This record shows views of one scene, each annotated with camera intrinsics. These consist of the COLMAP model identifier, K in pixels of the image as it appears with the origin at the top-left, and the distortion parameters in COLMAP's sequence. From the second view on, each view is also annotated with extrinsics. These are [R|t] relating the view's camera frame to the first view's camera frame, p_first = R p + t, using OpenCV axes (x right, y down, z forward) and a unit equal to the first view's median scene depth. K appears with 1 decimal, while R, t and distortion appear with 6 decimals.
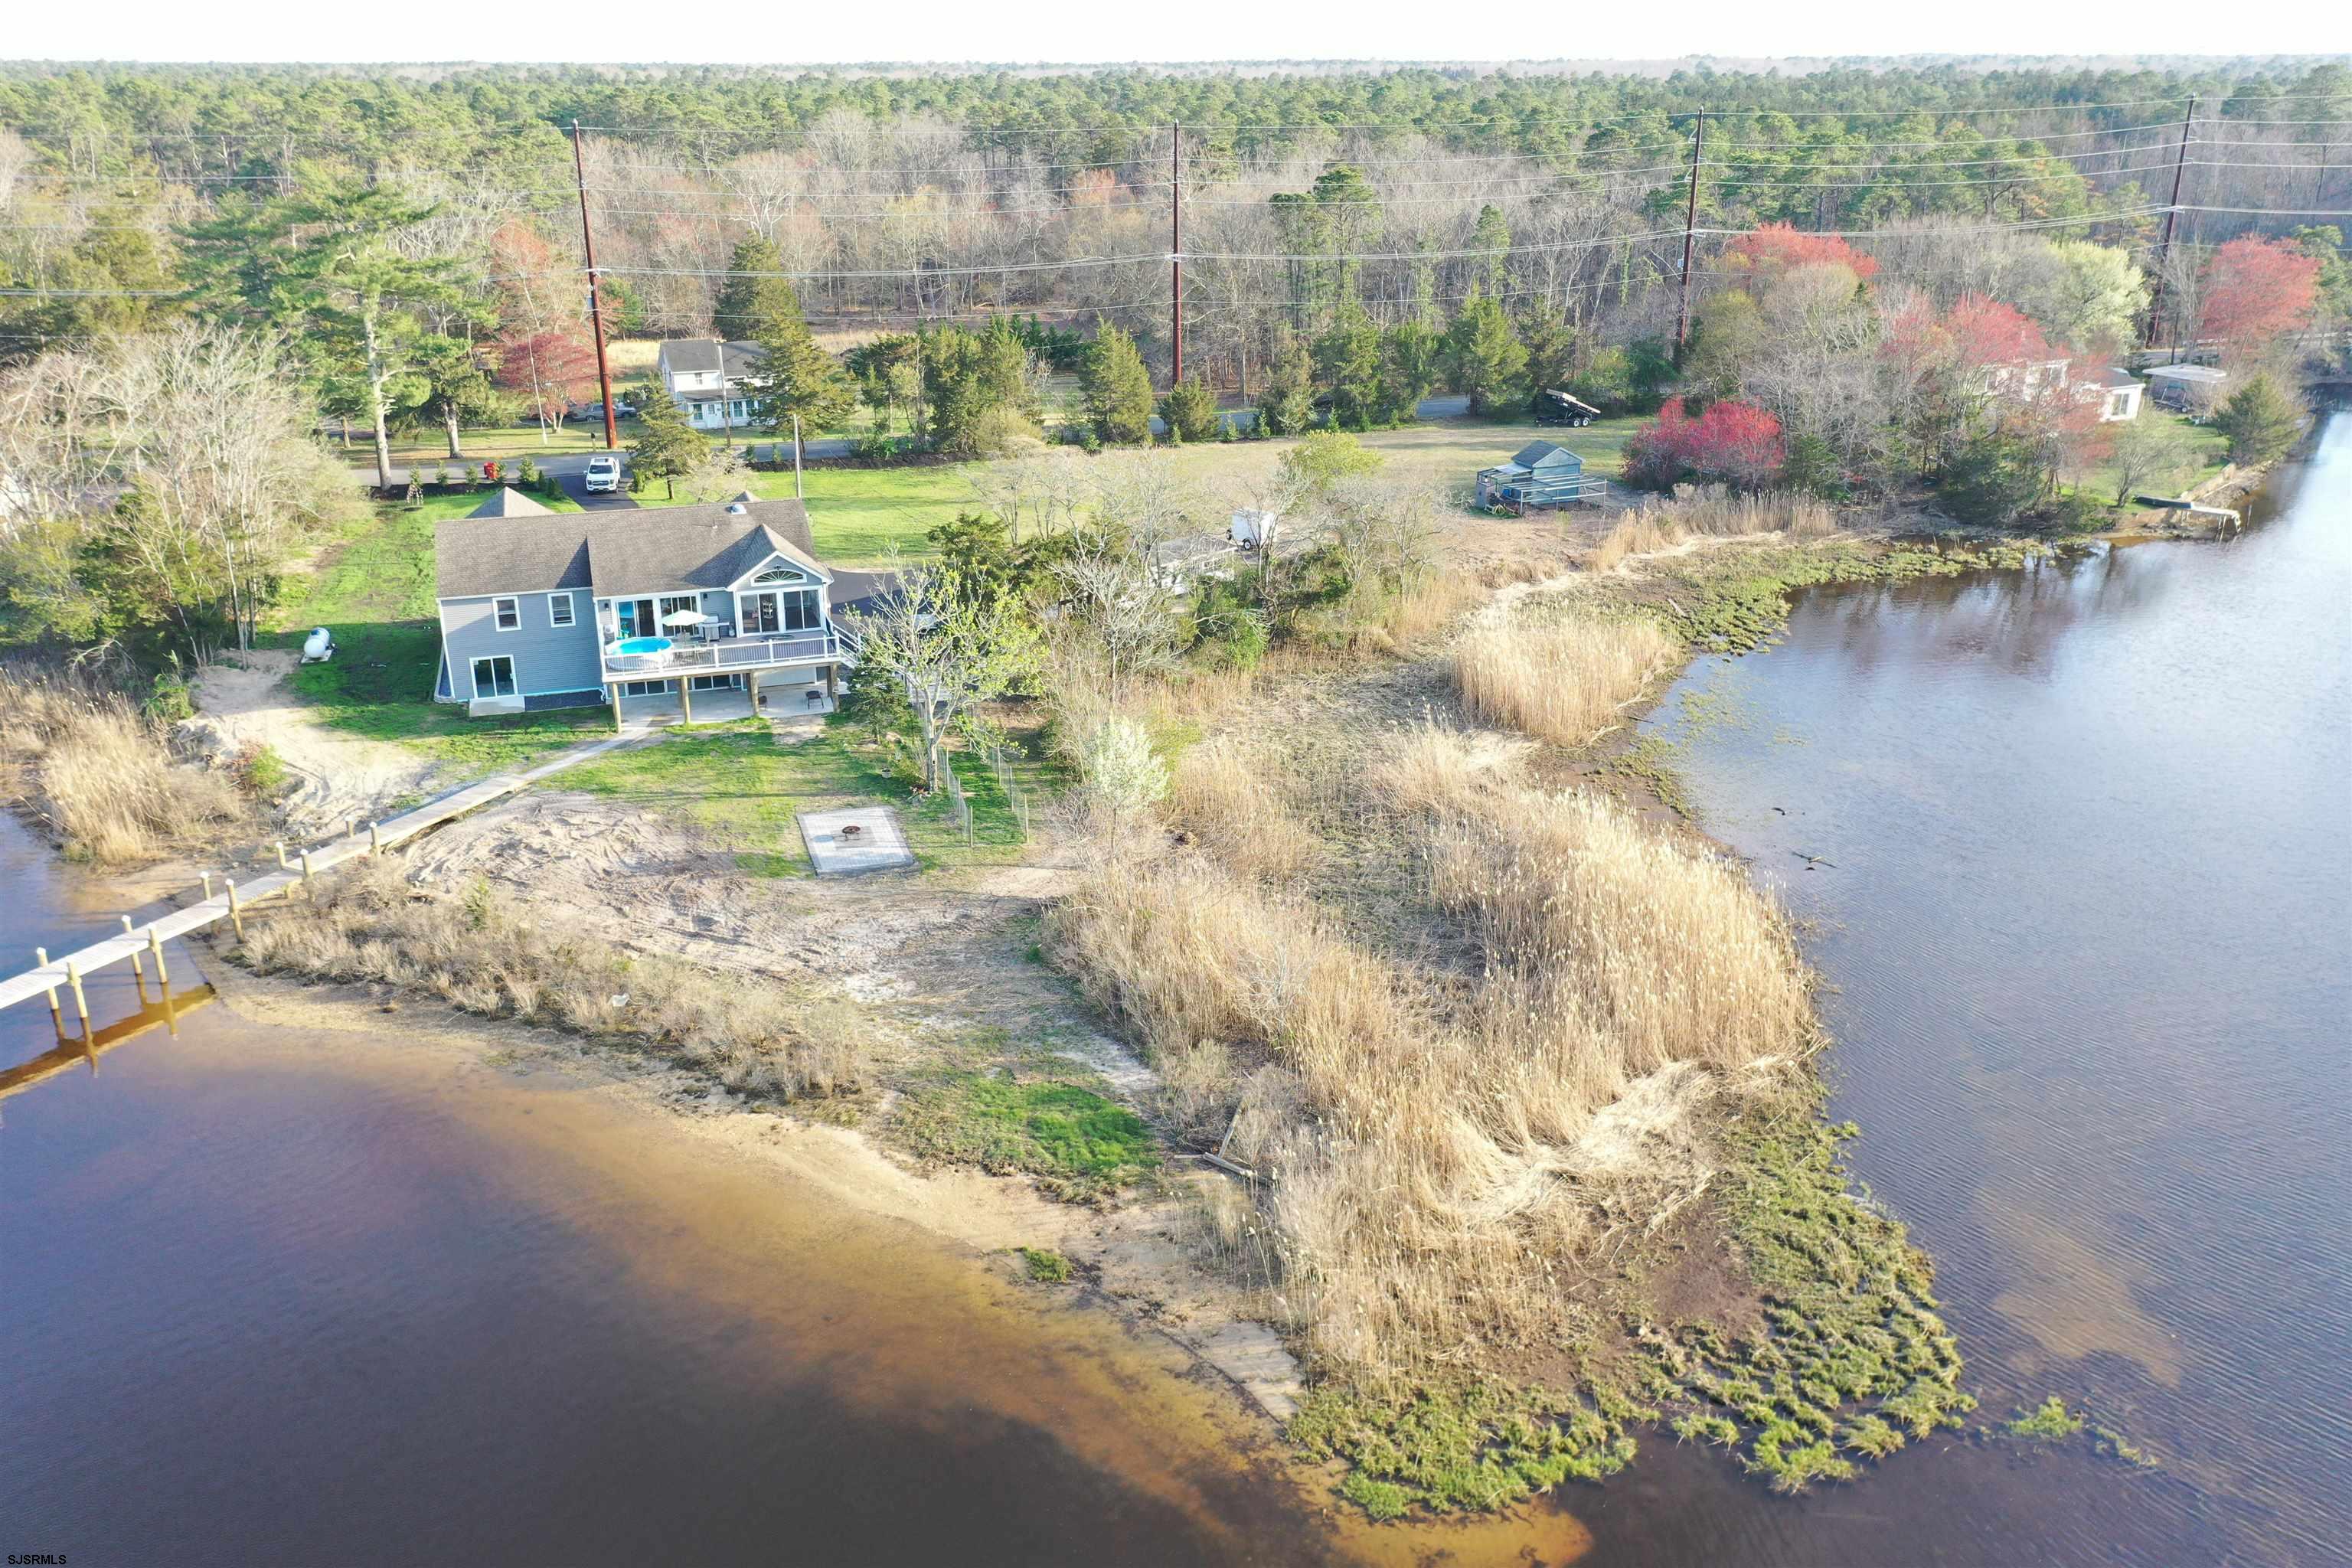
lens RADIAL K [[1864.0, 0, 1170.1], [0, 1864.0, 783.4], [0, 0, 1]] dist [0.009069, 0.003850]
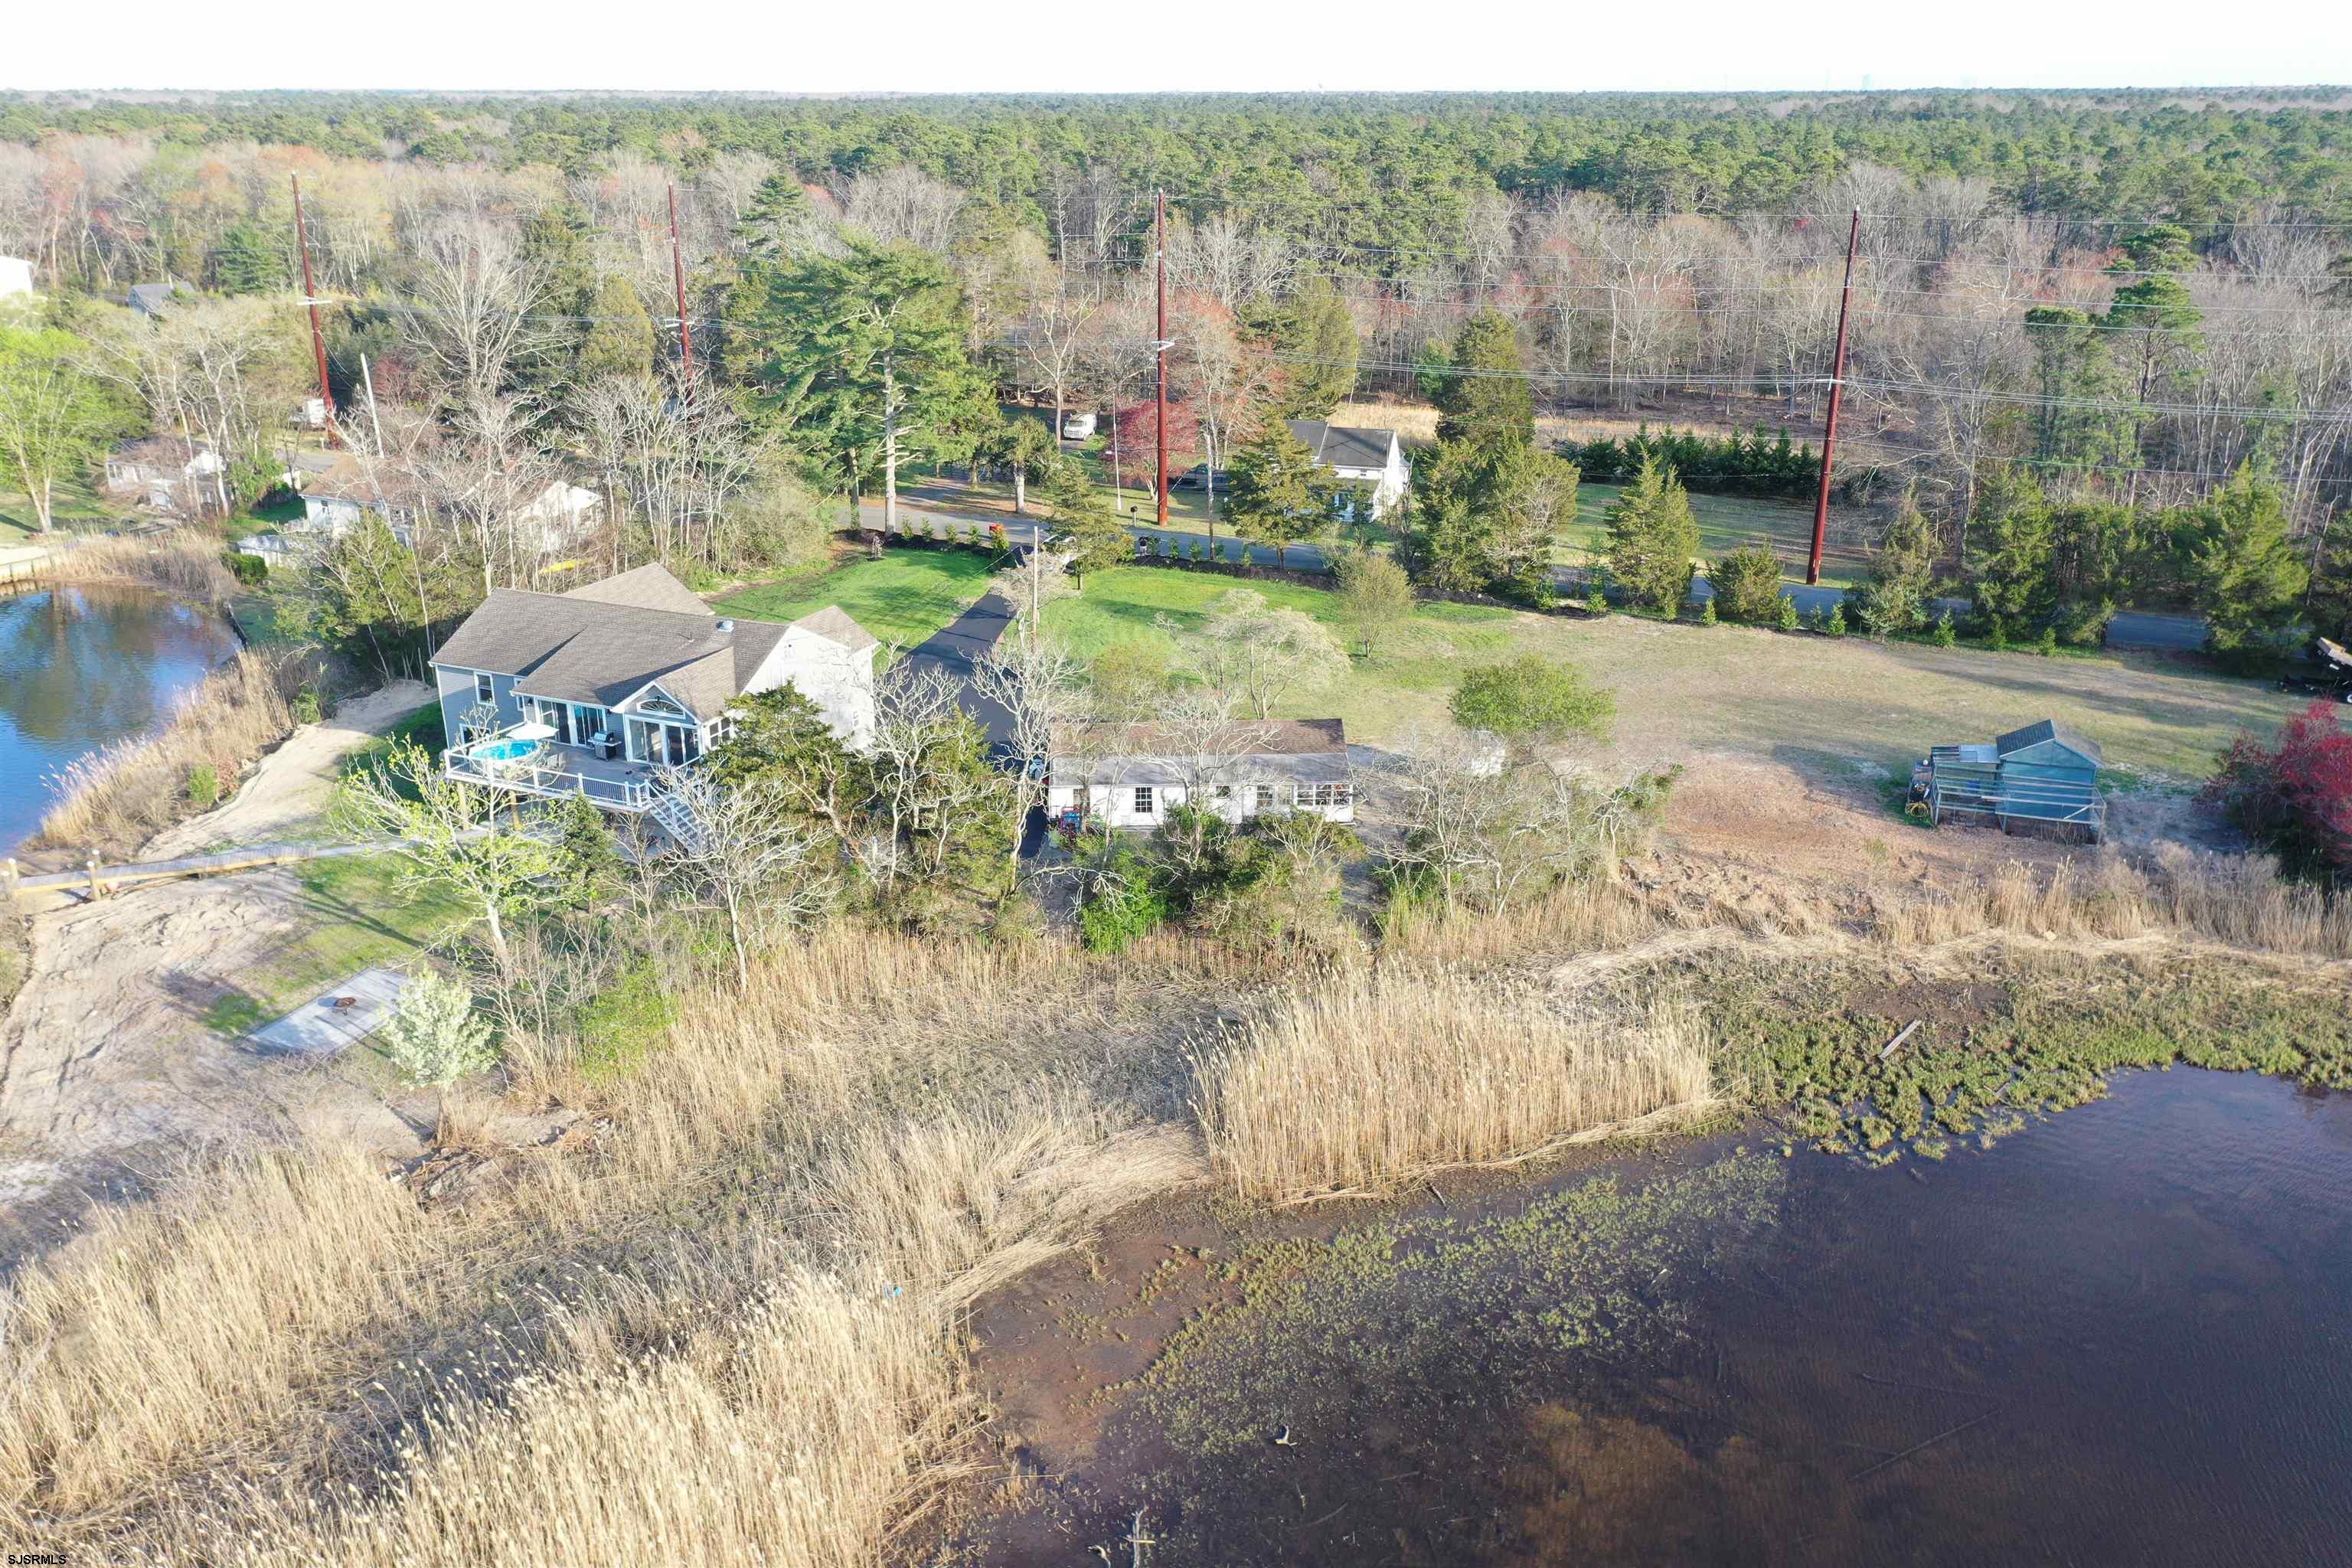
lens RADIAL K [[1864.0, 0, 1168.2], [0, 1864.0, 784.7], [0, 0, 1]] dist [0.009069, 0.003850]
pose [[0.745000, 0.230946, -0.625811, 0.563368], [-0.237613, 0.968496, 0.074542, -0.201283], [0.623310, 0.093167, 0.776405, 0.436436]]
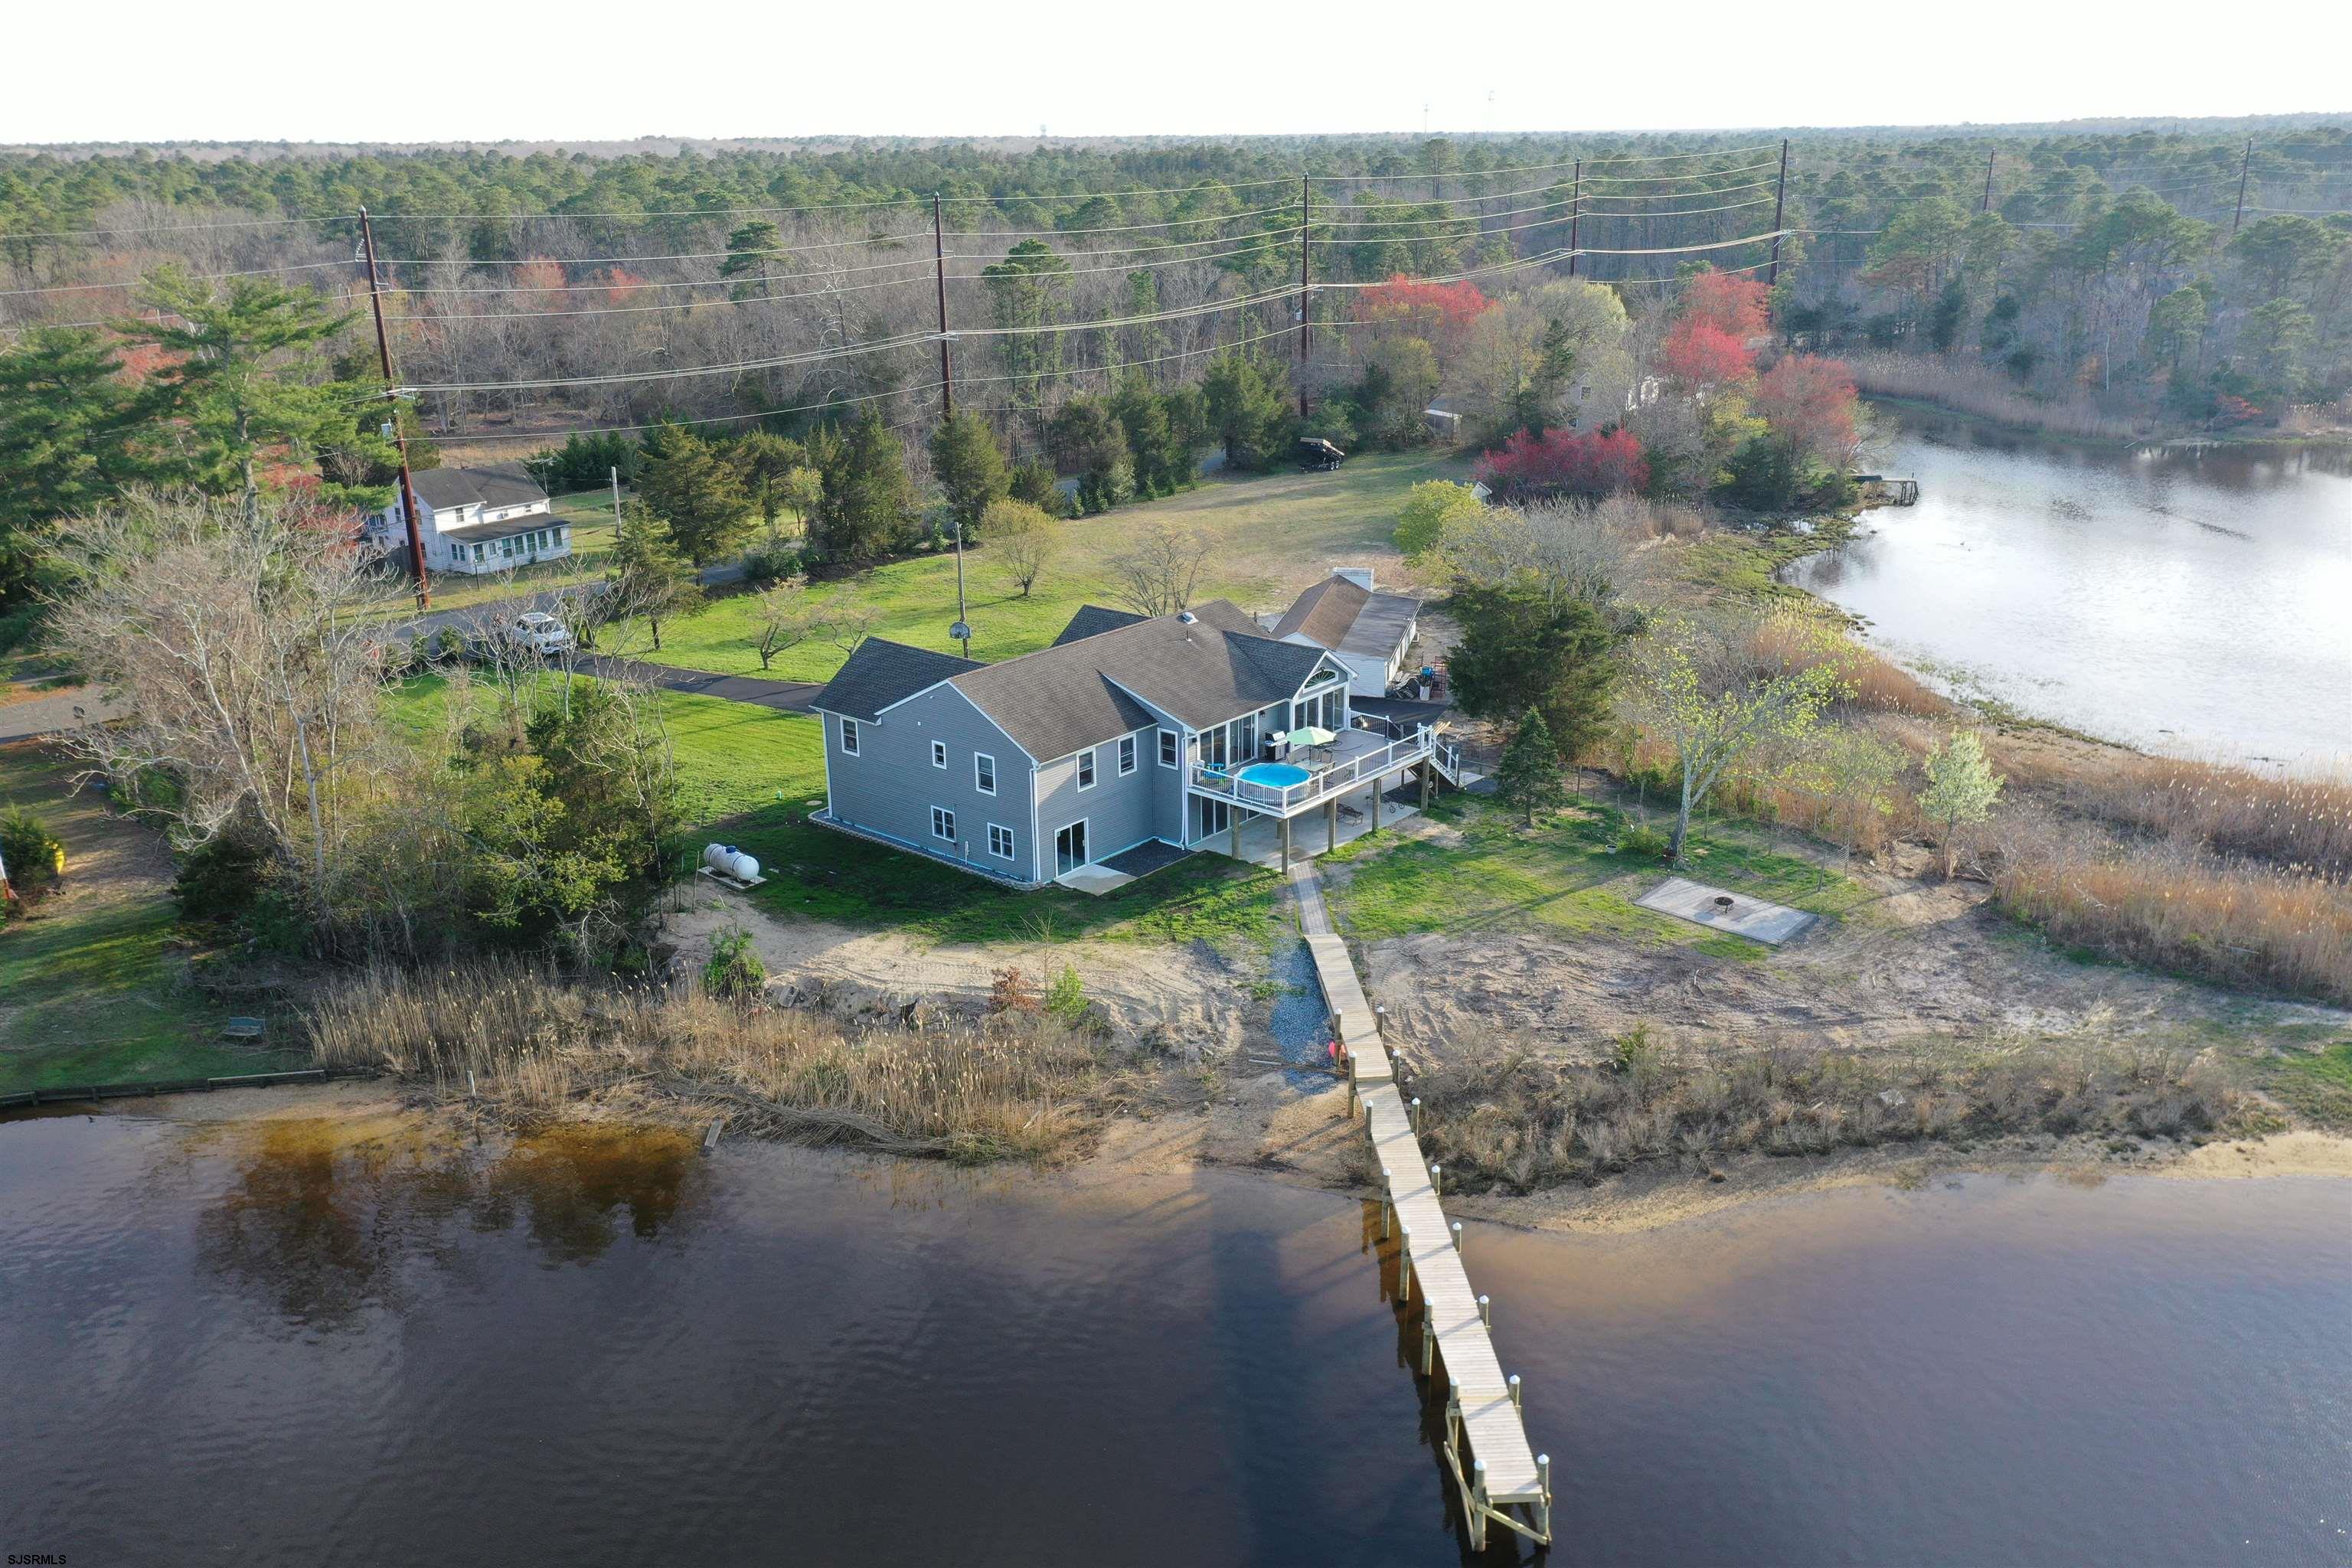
lens RADIAL K [[1864.0, 0, 1186.9], [0, 1864.0, 784.4], [0, 0, 1]] dist [0.009069, 0.003850]
pose [[0.844974, -0.180661, 0.503369, -0.728172], [0.199424, 0.979768, 0.016881, -0.087728], [-0.496235, 0.086120, 0.863907, 0.244784]]
